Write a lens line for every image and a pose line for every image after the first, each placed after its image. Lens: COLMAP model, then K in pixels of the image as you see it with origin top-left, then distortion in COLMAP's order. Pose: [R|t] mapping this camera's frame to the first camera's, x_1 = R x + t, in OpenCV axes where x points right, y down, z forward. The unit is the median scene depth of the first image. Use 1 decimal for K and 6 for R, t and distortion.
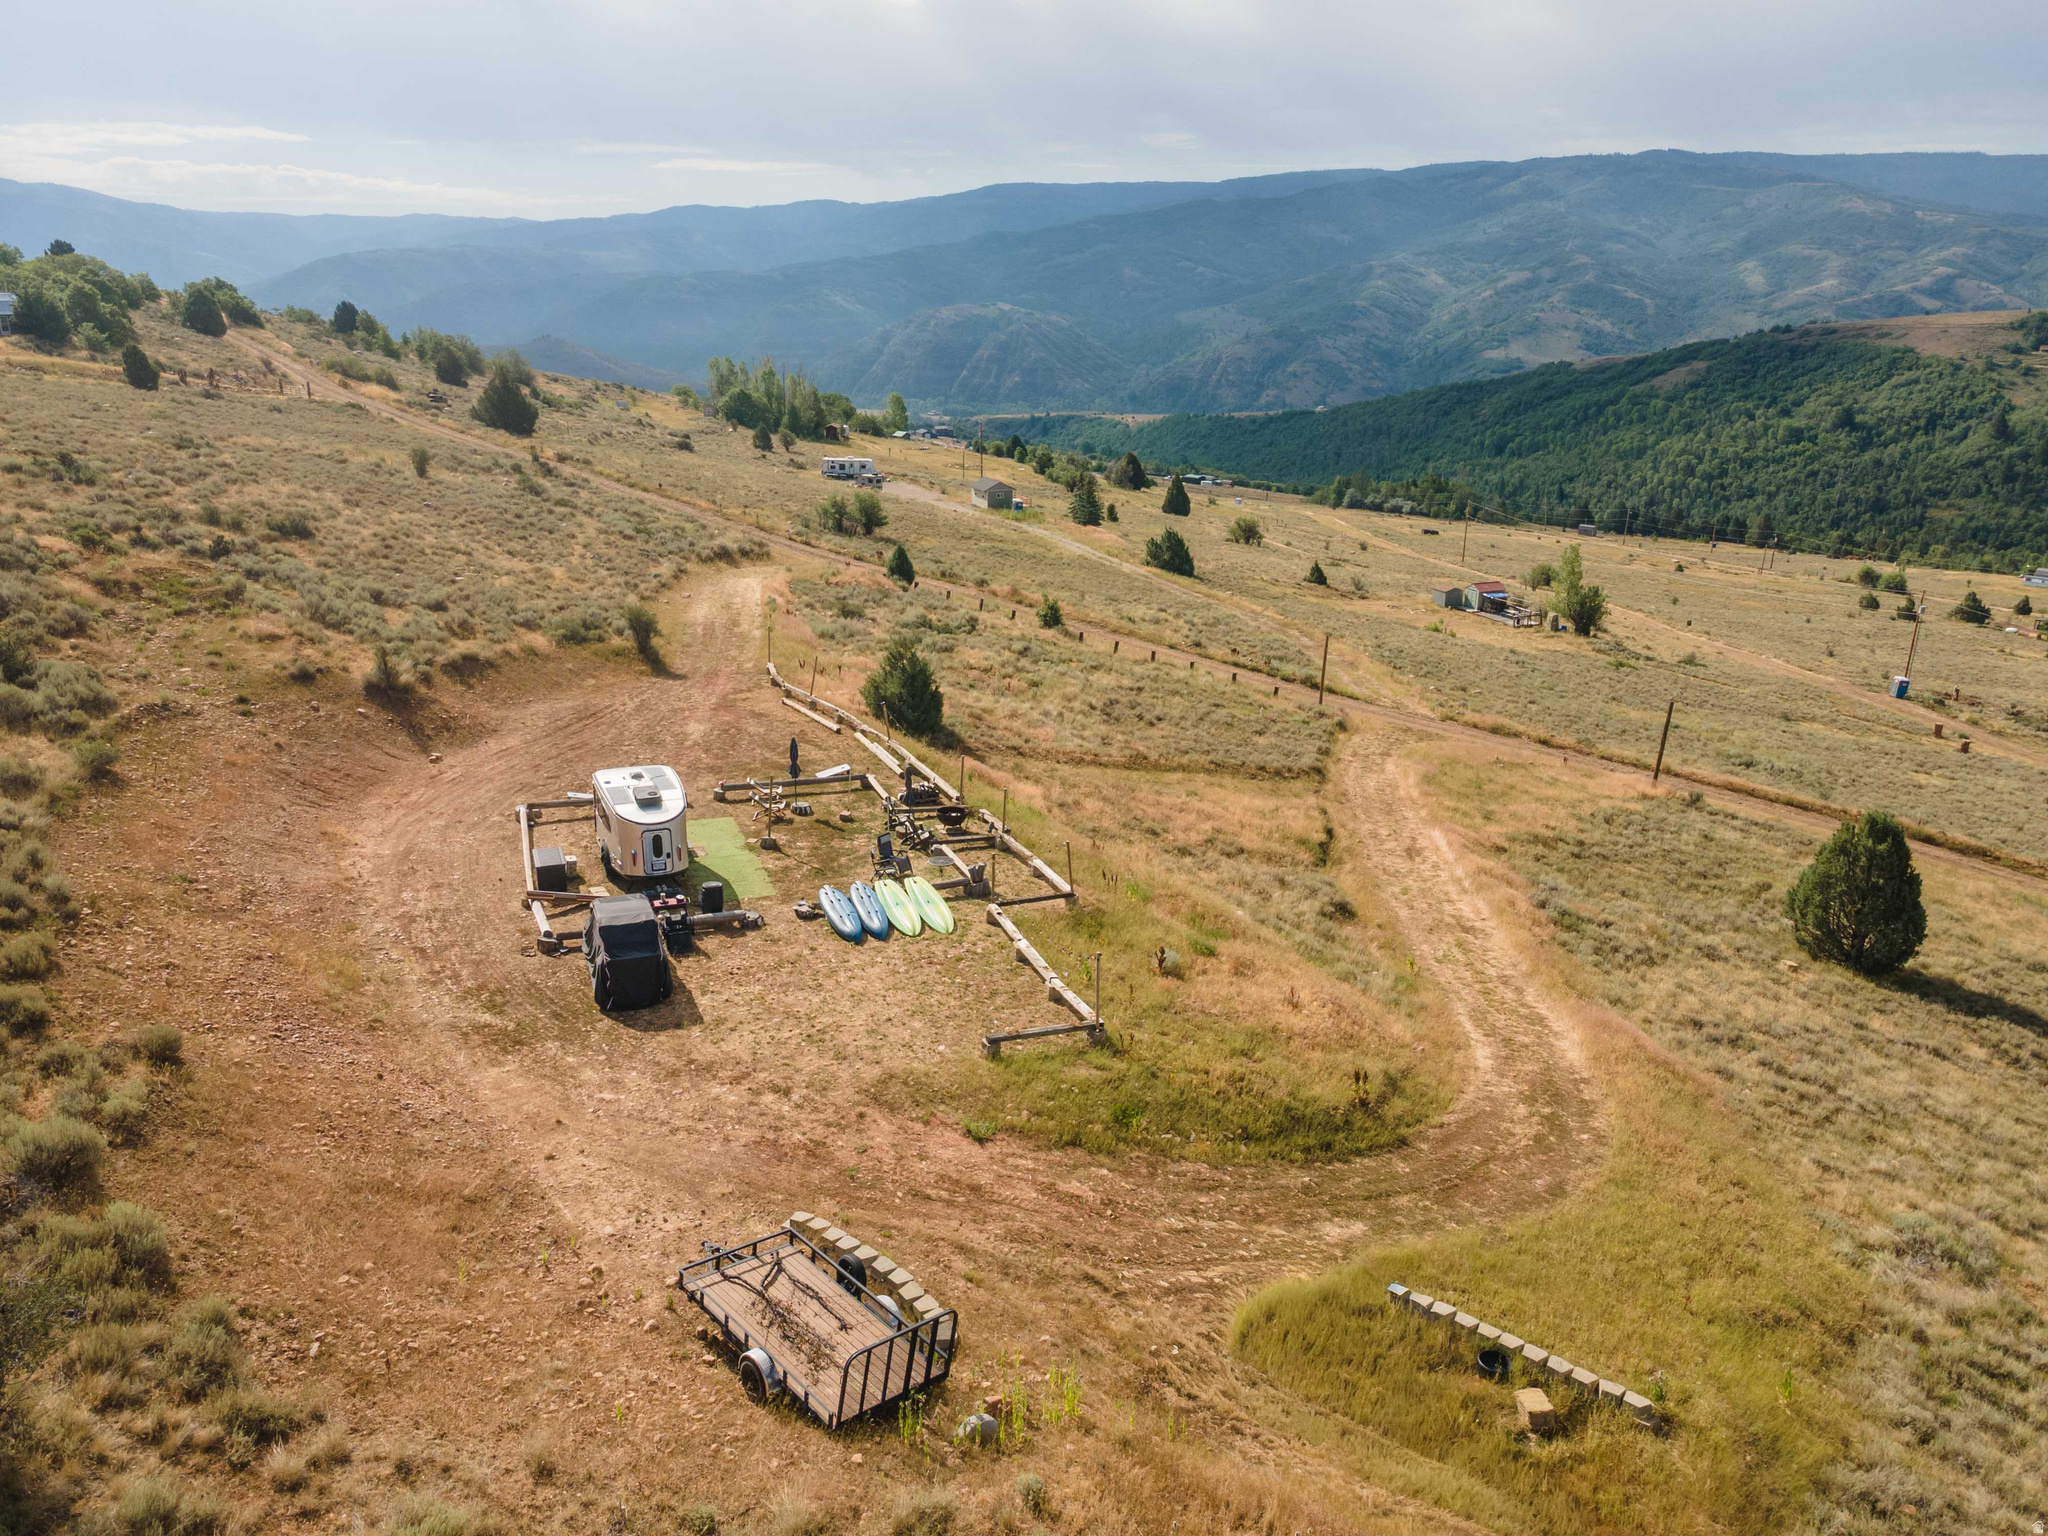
lens RADIAL K [[1566.4, 0, 1024.0], [0, 1566.4, 768.0], [0, 0, 1]] dist [0.003937, 0.054028]
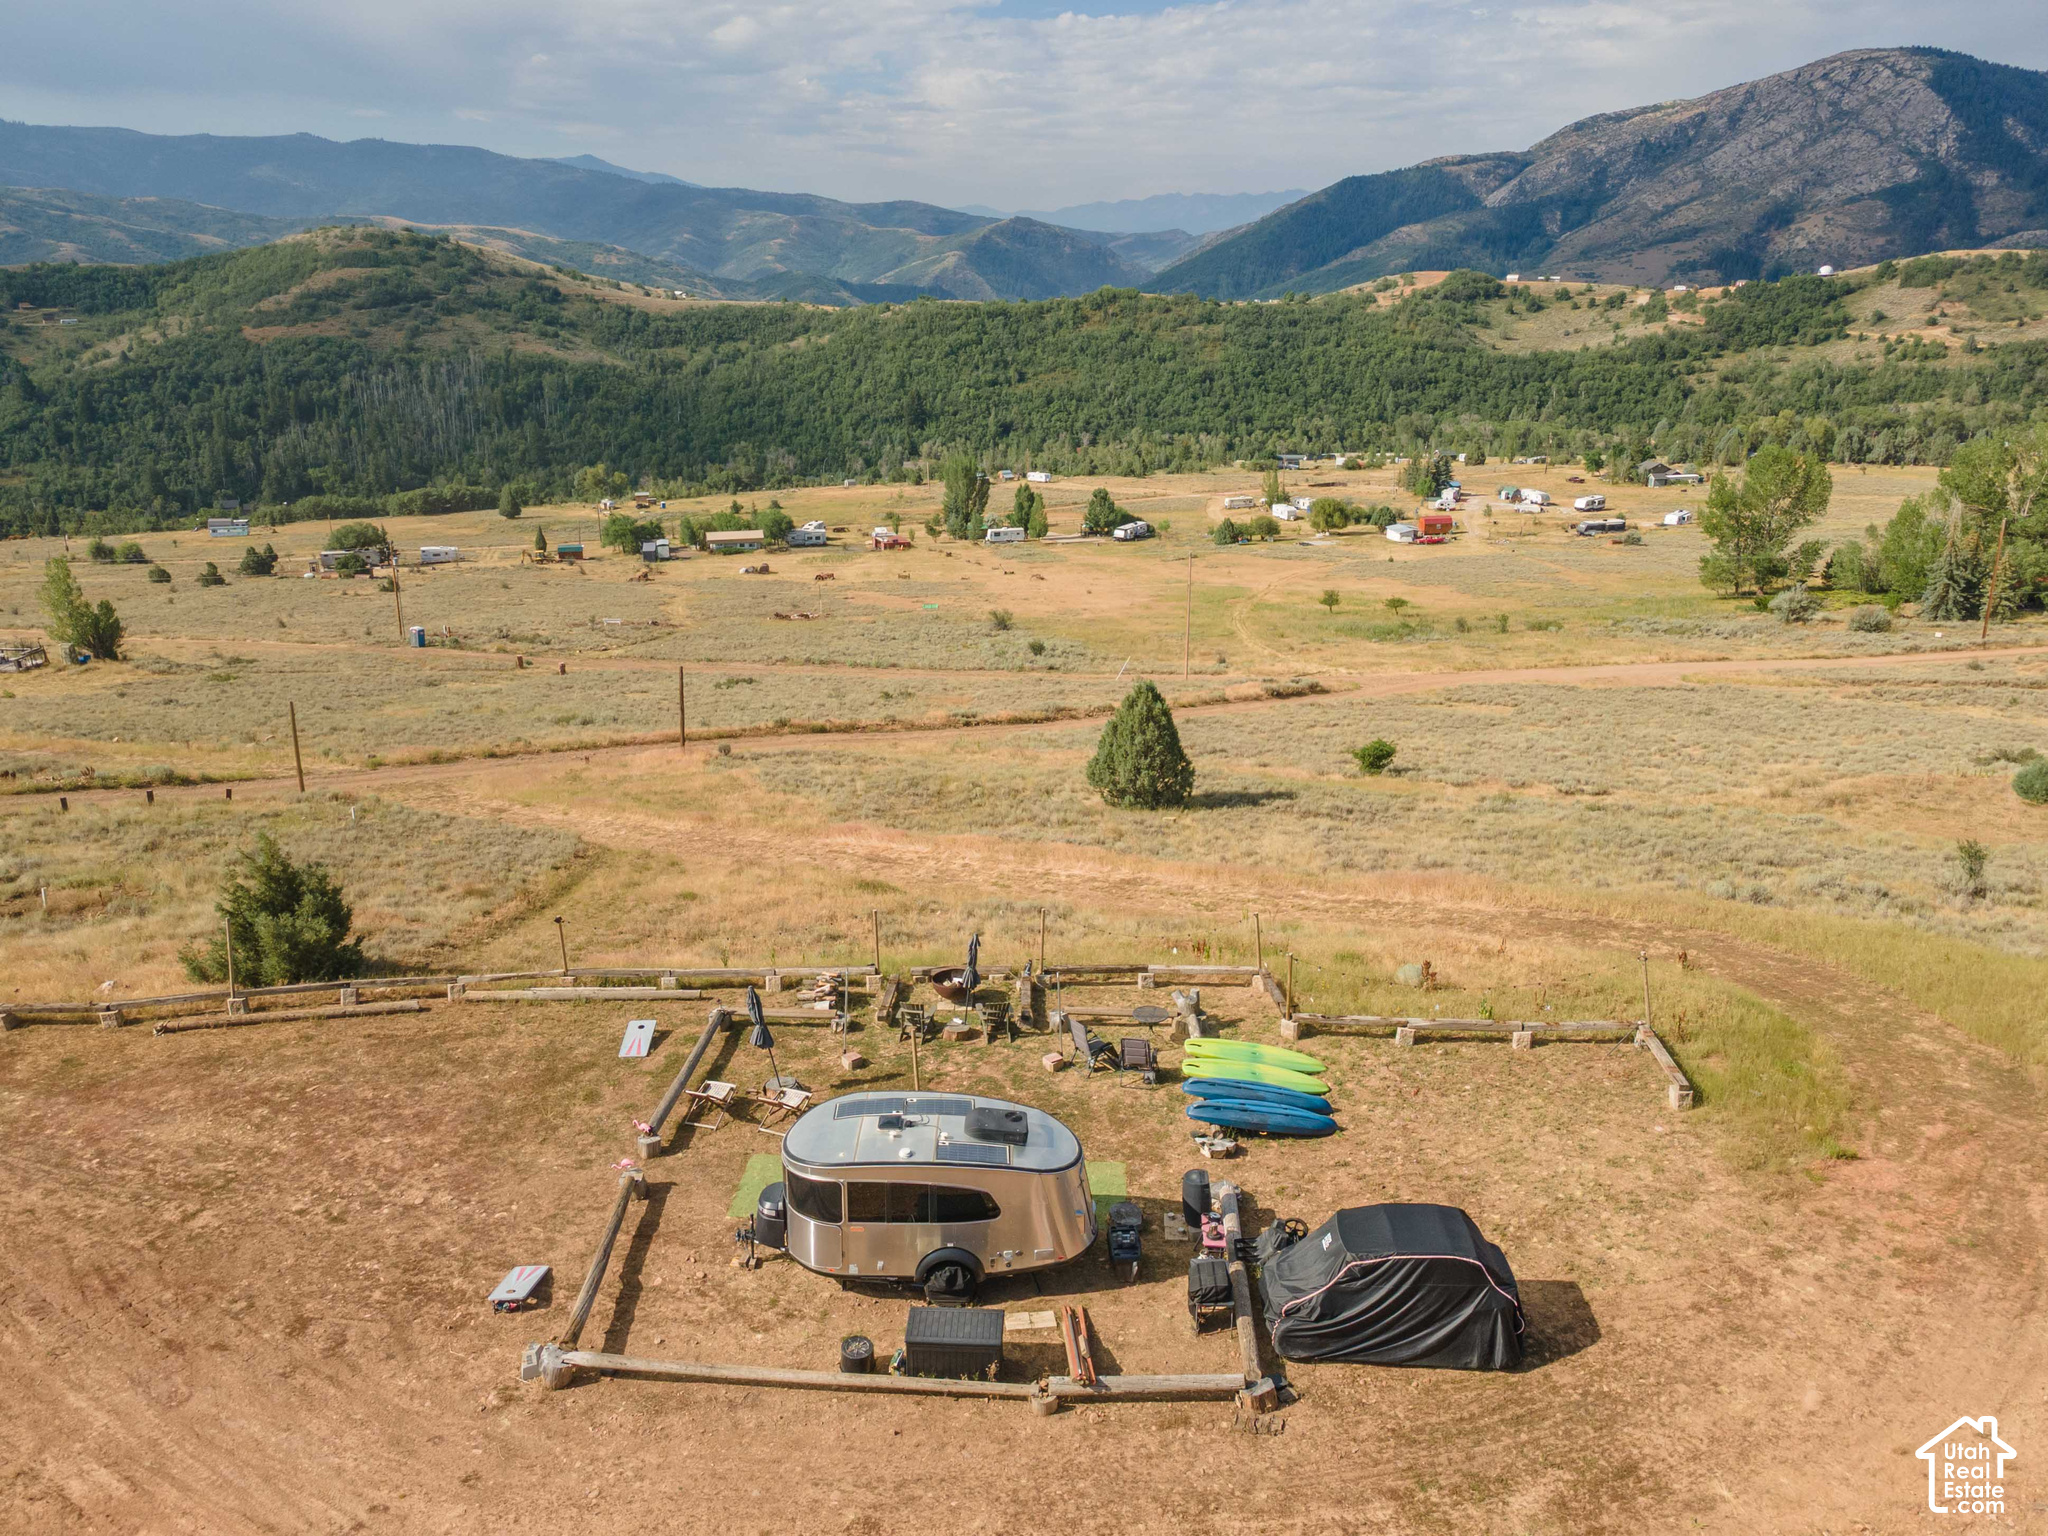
lens RADIAL K [[1566.4, 0, 1024.0], [0, 1566.4, 768.0], [0, 0, 1]] dist [0.003937, 0.054028]
pose [[0.377131, -0.301060, 0.875862, -0.866482], [0.271778, 0.940033, 0.206095, -0.279502], [-0.885386, 0.160315, 0.436338, 0.874390]]
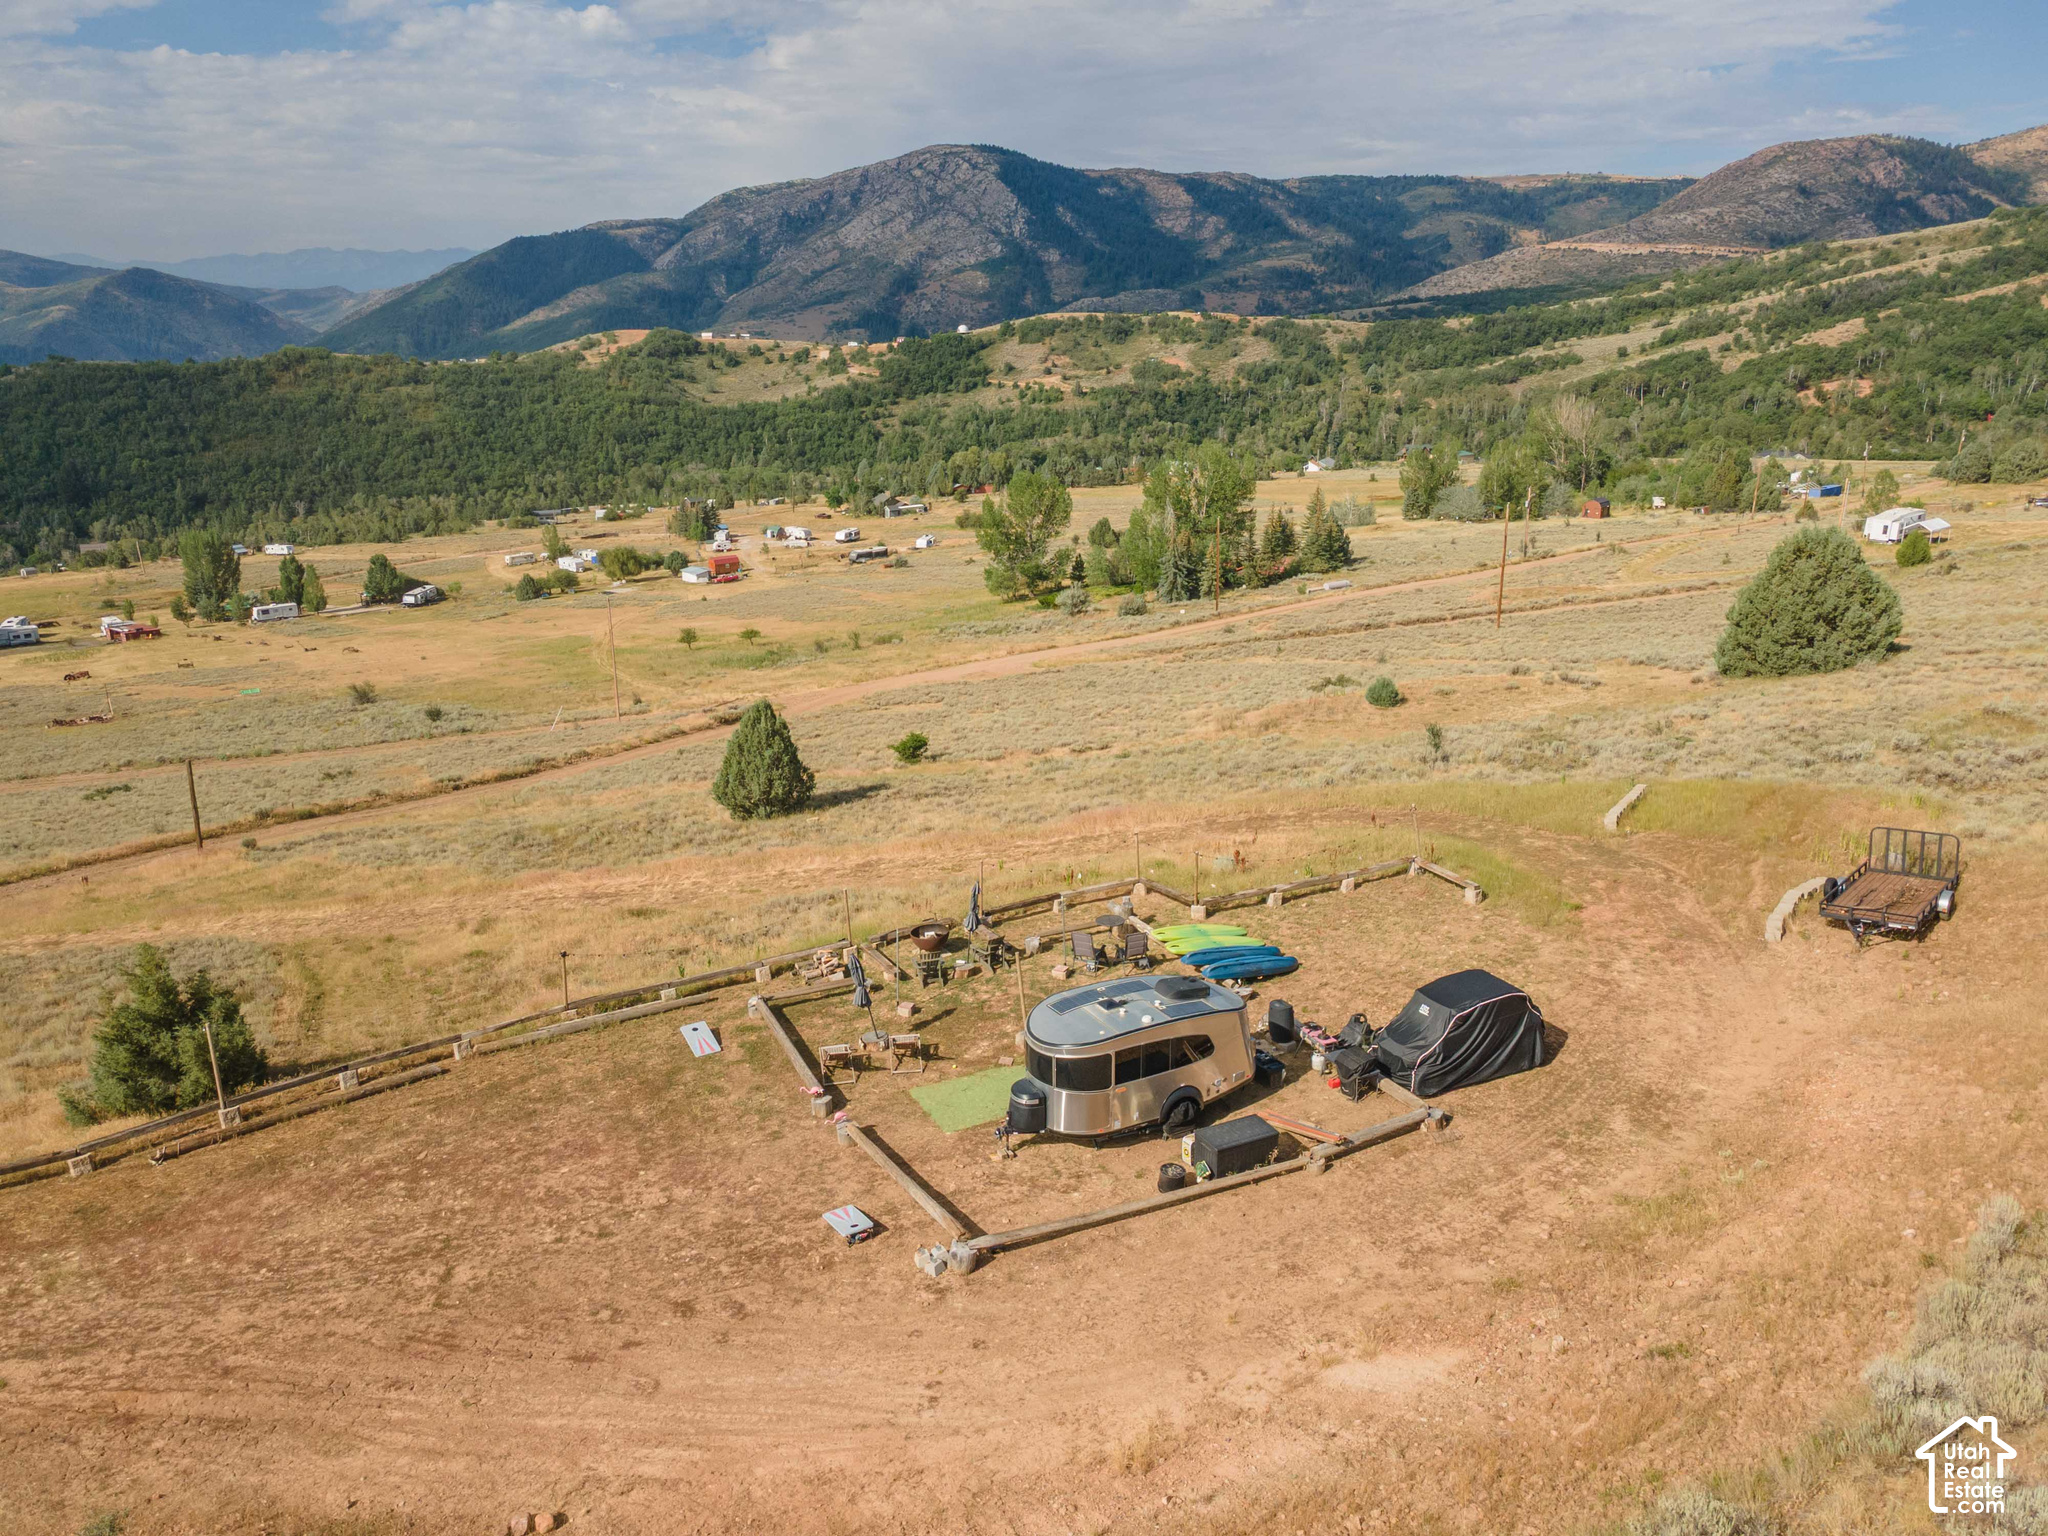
lens RADIAL K [[1519.4, 0, 1024.0], [0, 1519.4, 768.0], [0, 0, 1]] dist [0.034600, 0.039845]
pose [[-0.130187, -0.295906, 0.946304, -1.075113], [0.290195, 0.901259, 0.321744, -0.405387], [-0.948071, 0.316500, -0.031462, 1.301003]]
